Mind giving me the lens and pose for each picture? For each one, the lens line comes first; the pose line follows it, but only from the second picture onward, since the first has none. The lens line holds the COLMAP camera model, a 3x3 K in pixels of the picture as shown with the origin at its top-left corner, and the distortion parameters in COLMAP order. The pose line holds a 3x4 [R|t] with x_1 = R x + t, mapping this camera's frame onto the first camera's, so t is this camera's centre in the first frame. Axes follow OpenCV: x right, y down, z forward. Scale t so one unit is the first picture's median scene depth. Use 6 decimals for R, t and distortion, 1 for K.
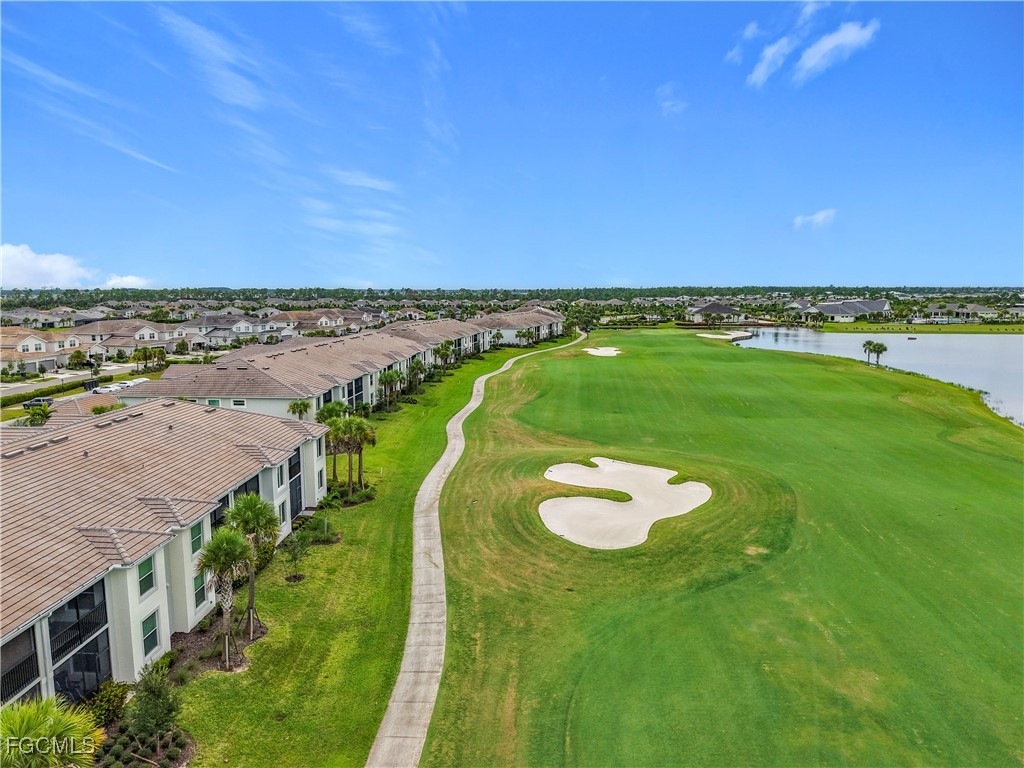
lens RADIAL K [[724.1, 0, 512.0], [0, 724.1, 384.0], [0, 0, 1]] dist [0.049872, -0.174464]
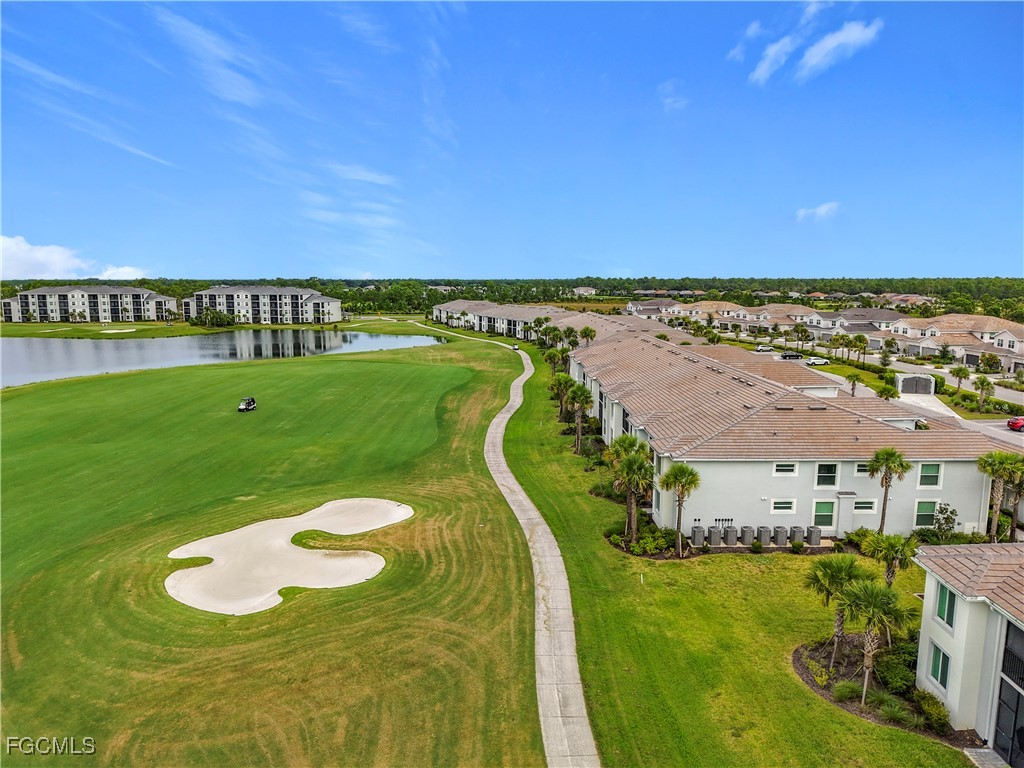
lens RADIAL K [[726.9, 0, 512.0], [0, 726.9, 384.0], [0, 0, 1]] dist [0.040868, -0.122021]
pose [[-0.999070, 0.015556, -0.040206, -0.052698], [0.004339, 0.964176, 0.265227, -0.223260], [0.042891, 0.264806, -0.963347, 1.712974]]
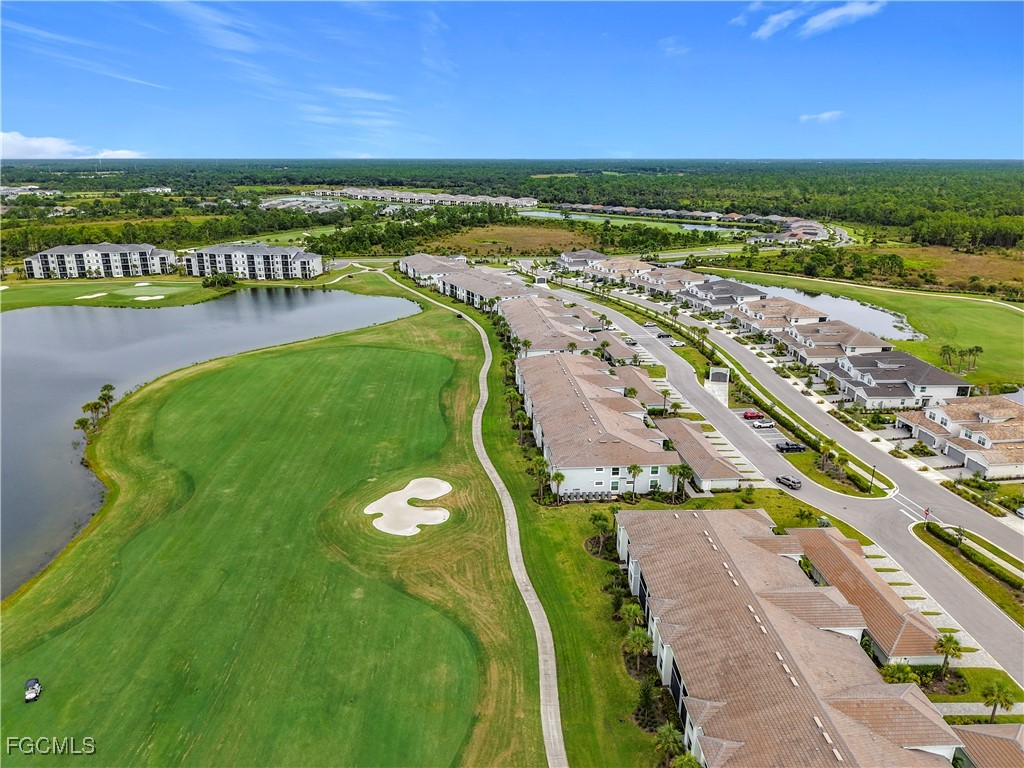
lens RADIAL K [[724.1, 0, 512.0], [0, 724.1, 384.0], [0, 0, 1]] dist [0.049872, -0.174464]
pose [[-0.992709, 0.048759, -0.110234, 0.077017], [-0.001288, 0.910188, 0.414193, -0.978450], [0.120530, 0.411315, -0.903489, 2.689781]]
